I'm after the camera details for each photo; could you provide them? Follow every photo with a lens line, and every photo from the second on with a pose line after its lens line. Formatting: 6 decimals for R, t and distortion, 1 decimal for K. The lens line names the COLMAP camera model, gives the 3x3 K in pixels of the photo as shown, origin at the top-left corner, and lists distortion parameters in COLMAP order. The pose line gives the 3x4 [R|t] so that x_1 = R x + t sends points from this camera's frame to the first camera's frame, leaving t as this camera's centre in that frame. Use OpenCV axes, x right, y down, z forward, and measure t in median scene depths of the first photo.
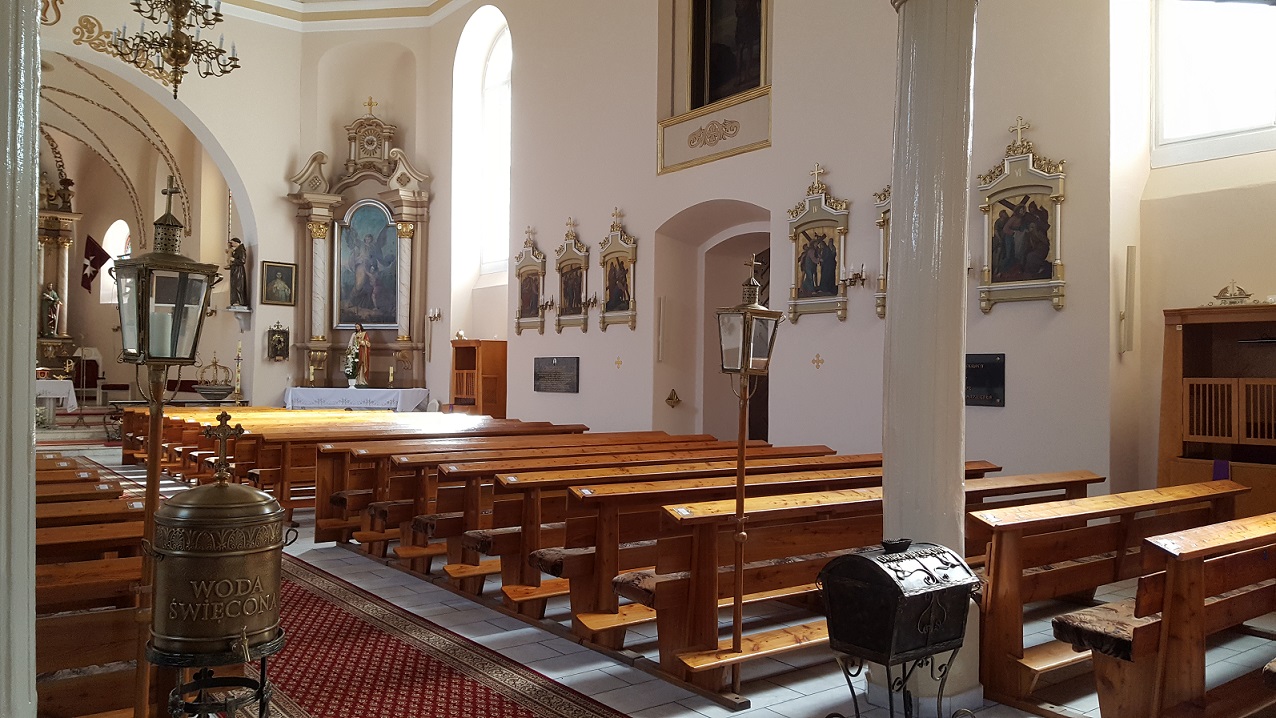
lens RADIAL K [[952.2, 0, 638.5], [0, 952.2, 358.6], [0, 0, 1]] dist [0.039579, -0.005037]
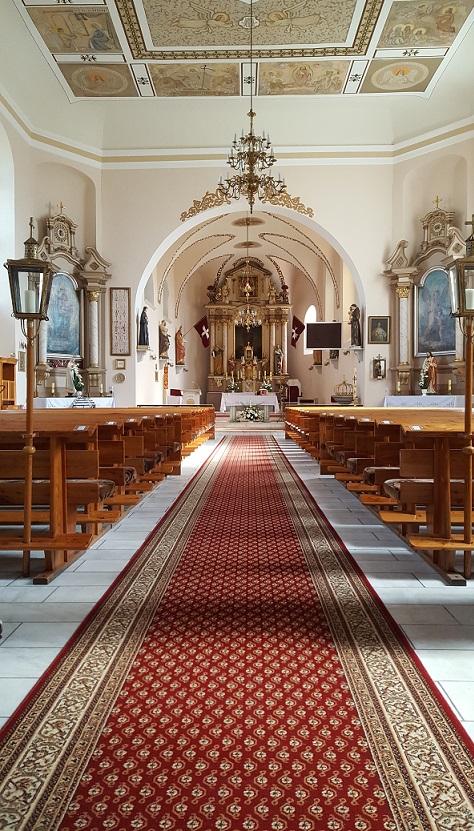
lens RADIAL K [[635.8, 0, 237.0], [0, 635.8, 417.5], [0, 0, 1]] dist [0.016046, -0.001123]
pose [[0.759334, -0.007953, -0.650652, 0.120551], [0.028809, 0.999356, 0.021407, 0.034994], [0.650063, -0.035000, 0.759074, 0.056731]]
